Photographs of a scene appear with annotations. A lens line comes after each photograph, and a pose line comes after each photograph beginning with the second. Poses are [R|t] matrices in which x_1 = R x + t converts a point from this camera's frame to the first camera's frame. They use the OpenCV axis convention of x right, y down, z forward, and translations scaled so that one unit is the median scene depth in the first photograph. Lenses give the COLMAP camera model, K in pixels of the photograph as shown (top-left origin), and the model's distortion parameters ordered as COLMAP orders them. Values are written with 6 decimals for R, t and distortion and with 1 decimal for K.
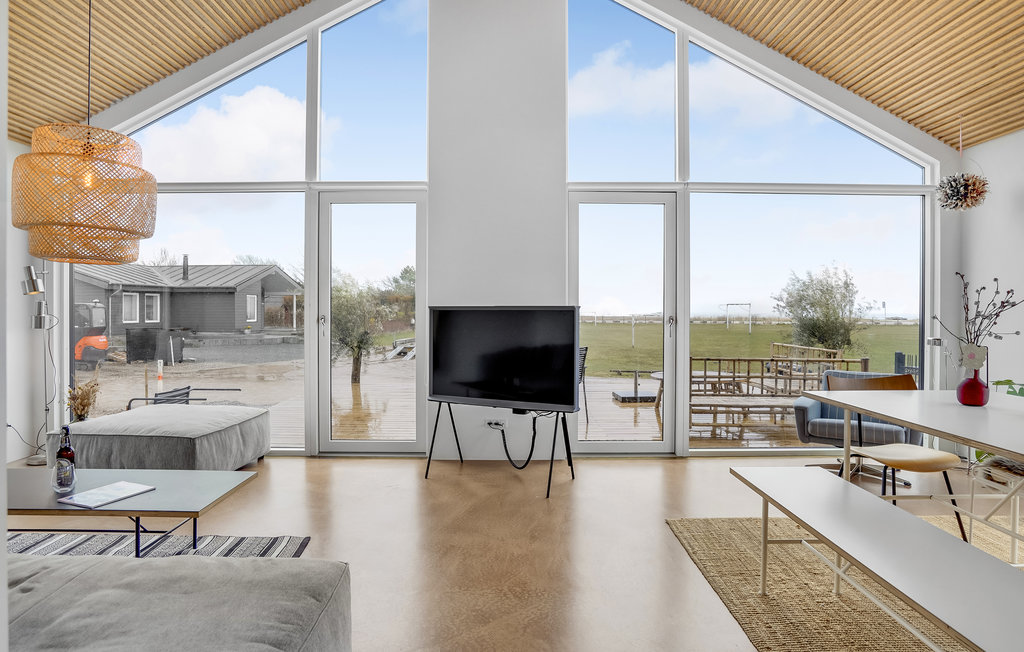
lens RADIAL K [[601.0, 0, 513.9], [0, 601.0, 322.1], [0, 0, 1]] dist [-0.044714, -0.001279]
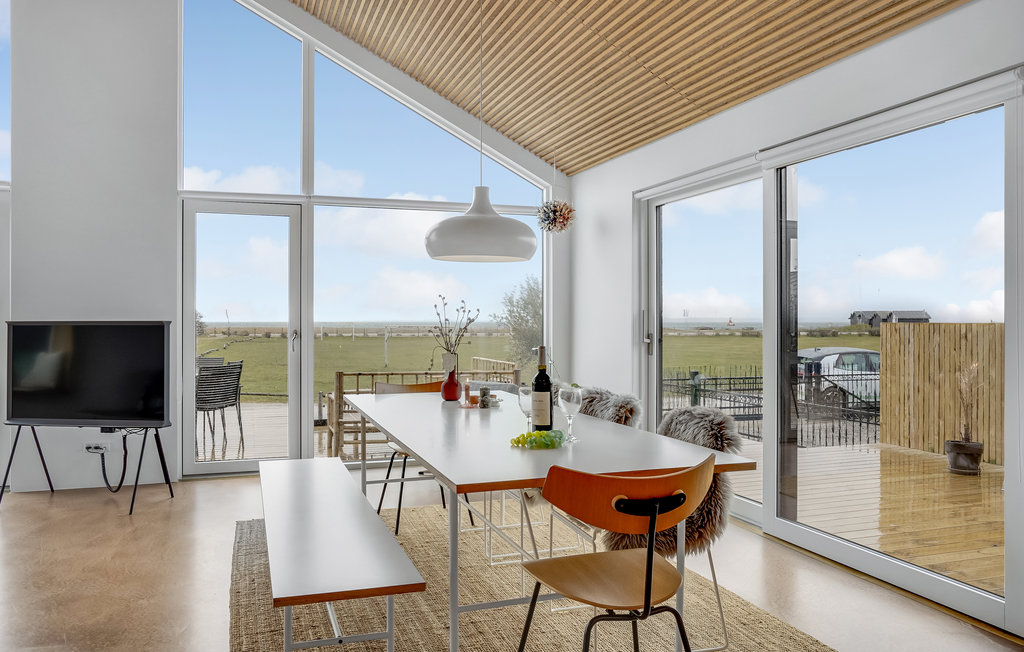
lens RADIAL K [[783.5, 0, 507.7], [0, 783.5, 325.0], [0, 0, 1]] dist [0.010123, 0.006864]
pose [[0.951568, -0.003782, 0.307416, 0.205126], [0.007824, 0.999898, -0.011916, 0.000116], [-0.307340, 0.013744, 0.951501, -0.353584]]
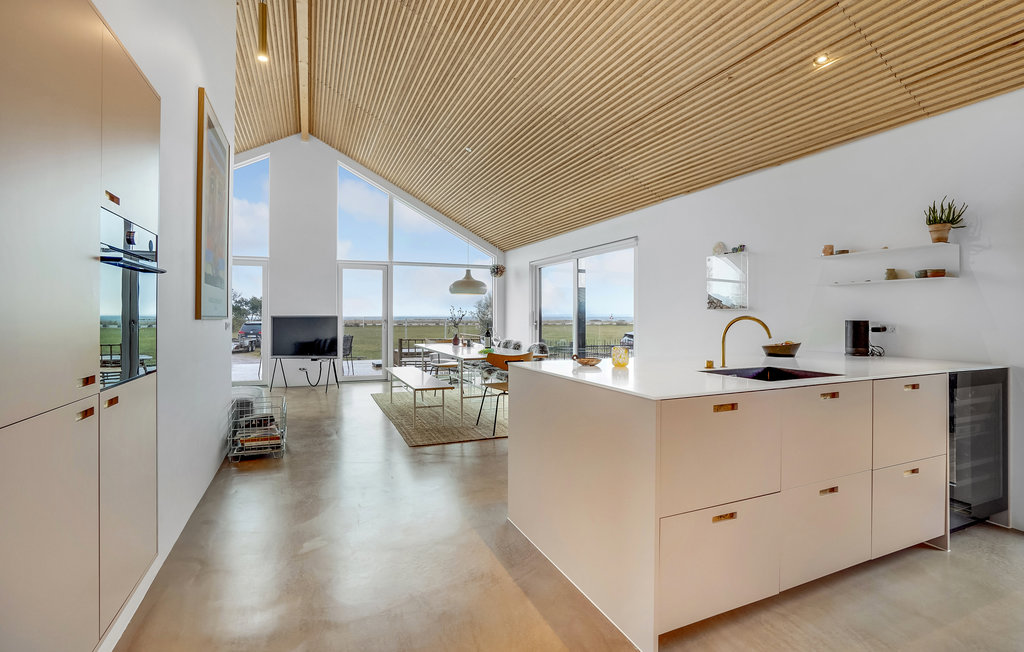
lens RADIAL K [[479.4, 0, 510.9], [0, 479.4, 322.4], [0, 0, 1]] dist [-0.050288, -0.000366]
pose [[0.928229, -0.006110, 0.371958, 0.029874], [0.007870, 0.999964, -0.003213, 0.011442], [-0.371925, 0.005910, 0.928244, -0.905335]]
